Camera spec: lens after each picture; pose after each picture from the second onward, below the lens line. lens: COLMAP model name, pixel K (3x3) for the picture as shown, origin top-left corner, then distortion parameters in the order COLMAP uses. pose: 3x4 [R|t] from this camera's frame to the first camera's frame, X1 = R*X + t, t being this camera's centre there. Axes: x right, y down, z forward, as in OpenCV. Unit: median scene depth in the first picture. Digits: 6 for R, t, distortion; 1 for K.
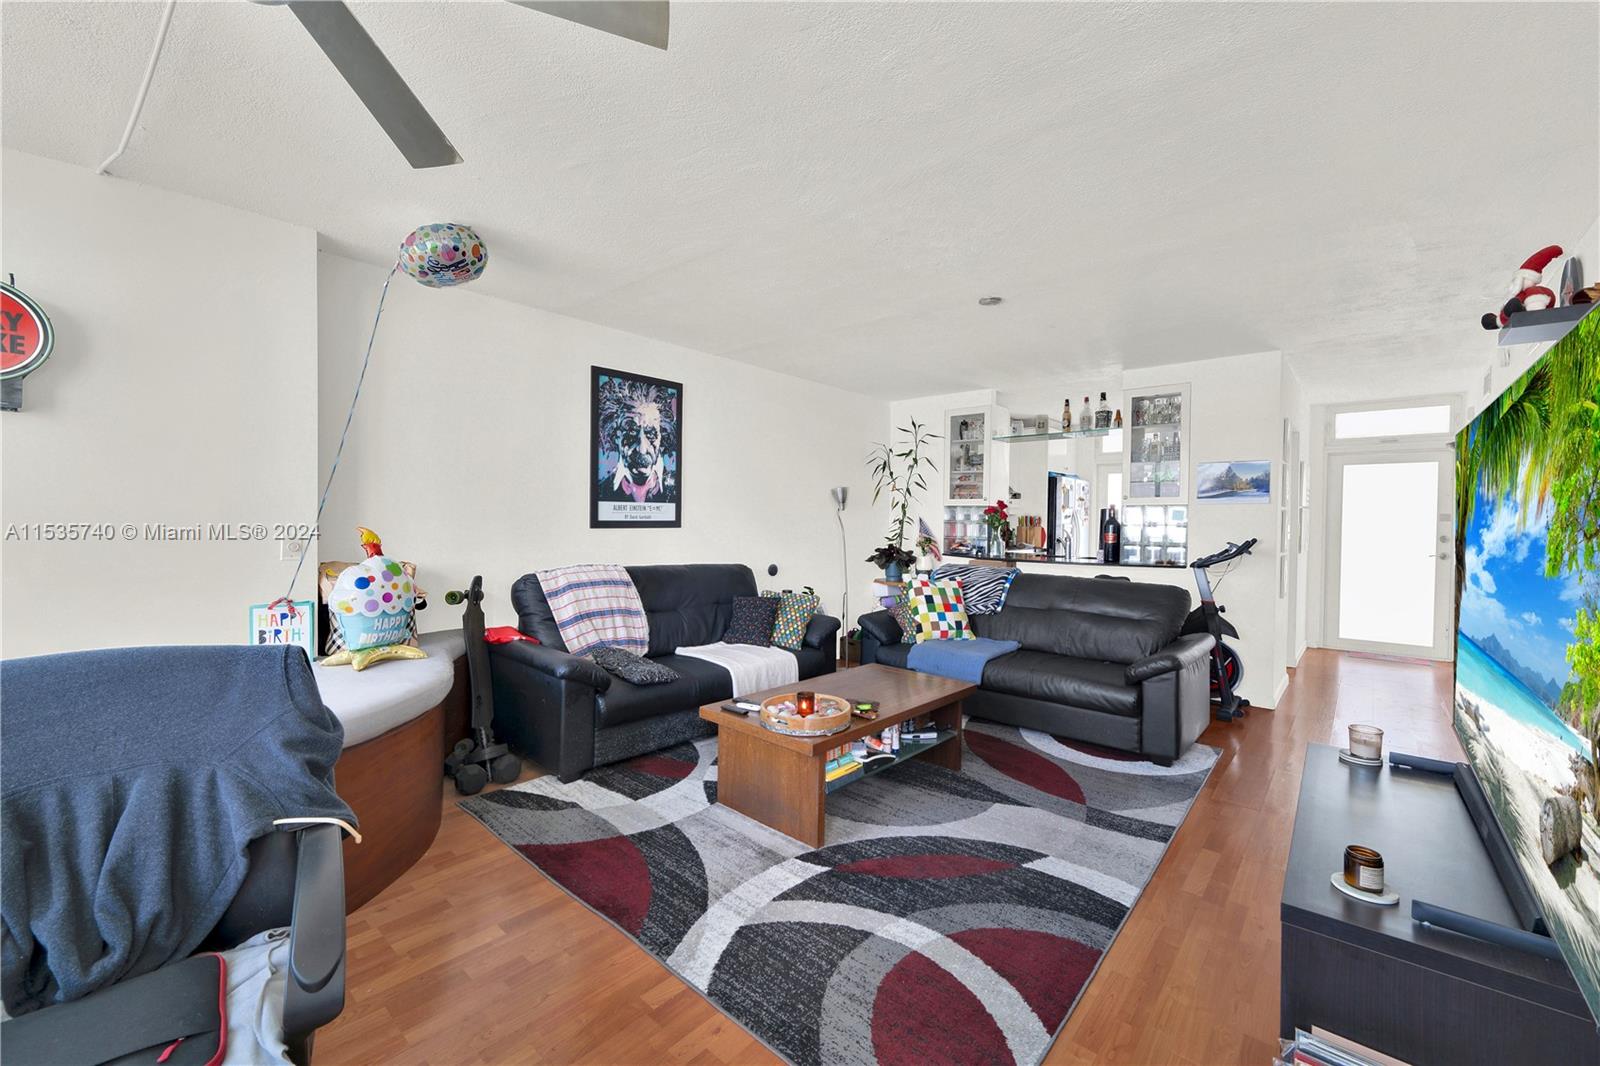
lens RADIAL K [[661.6, 0, 797.4], [0, 661.6, 533.2], [0, 0, 1]] dist [0.001152, 0.000146]
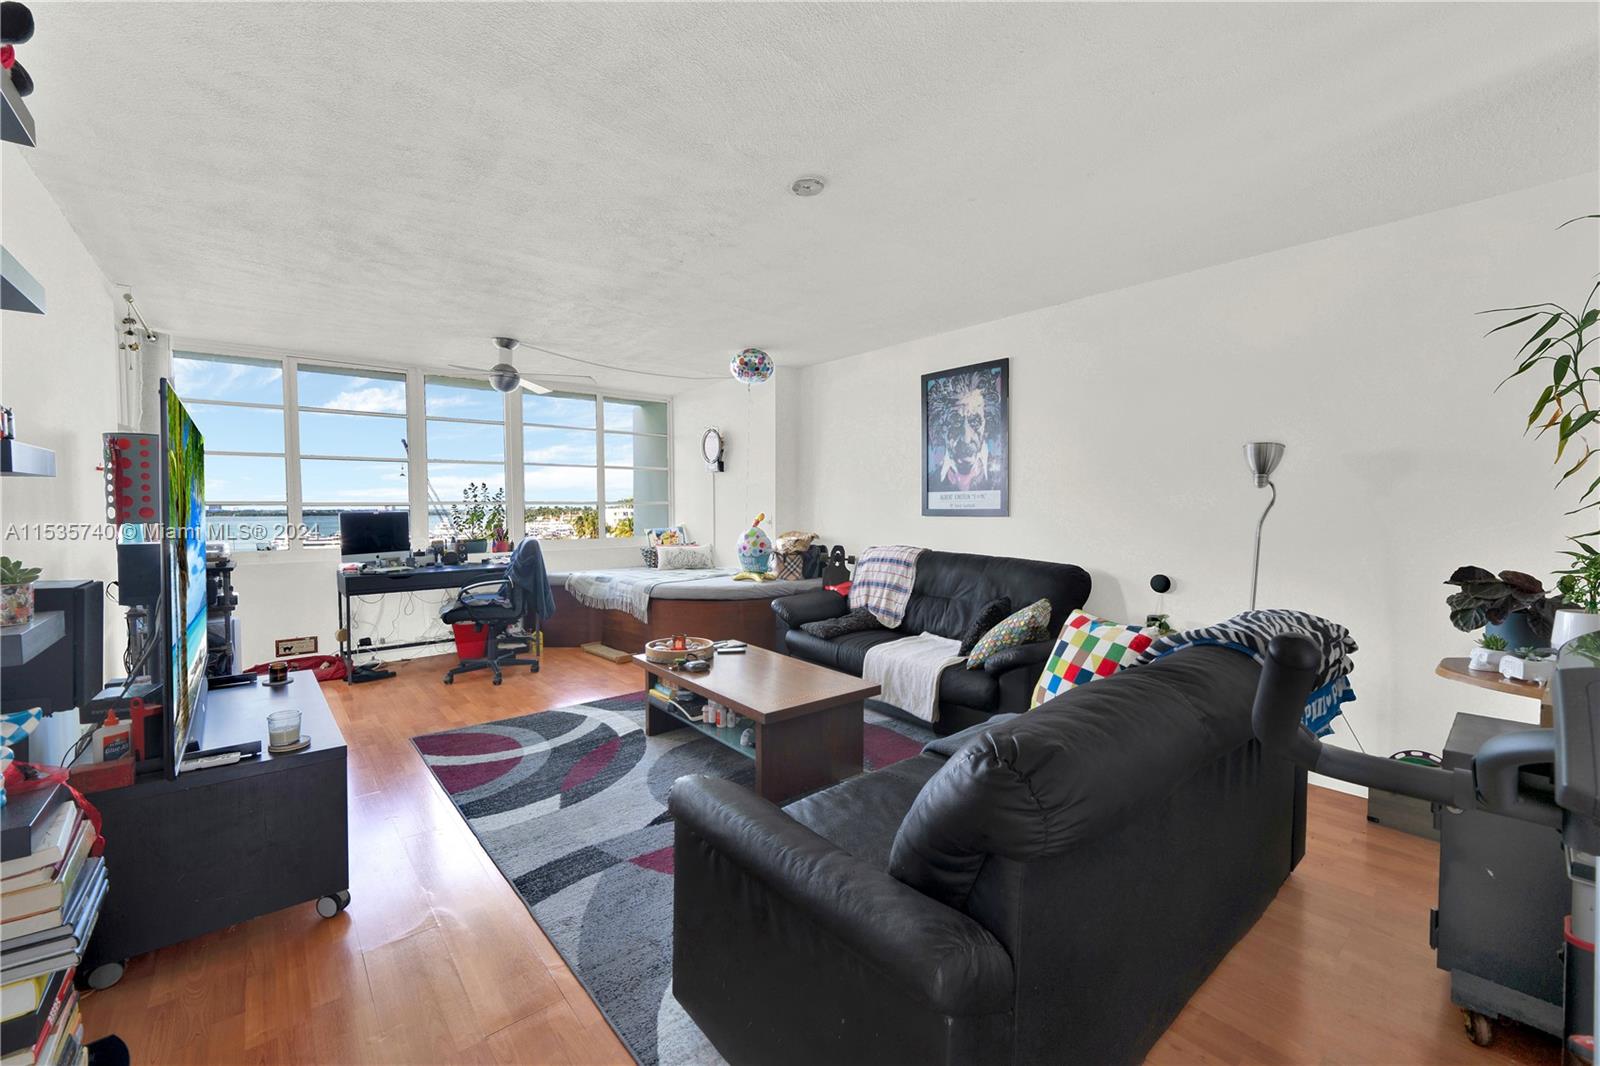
lens RADIAL K [[661.6, 0, 797.4], [0, 661.6, 533.2], [0, 0, 1]] dist [0.001152, 0.000146]
pose [[-0.173001, 0.028382, -0.984513, 0.839811], [-0.022004, 0.999224, 0.032673, -0.009603], [0.984676, 0.027315, -0.172242, 0.949610]]
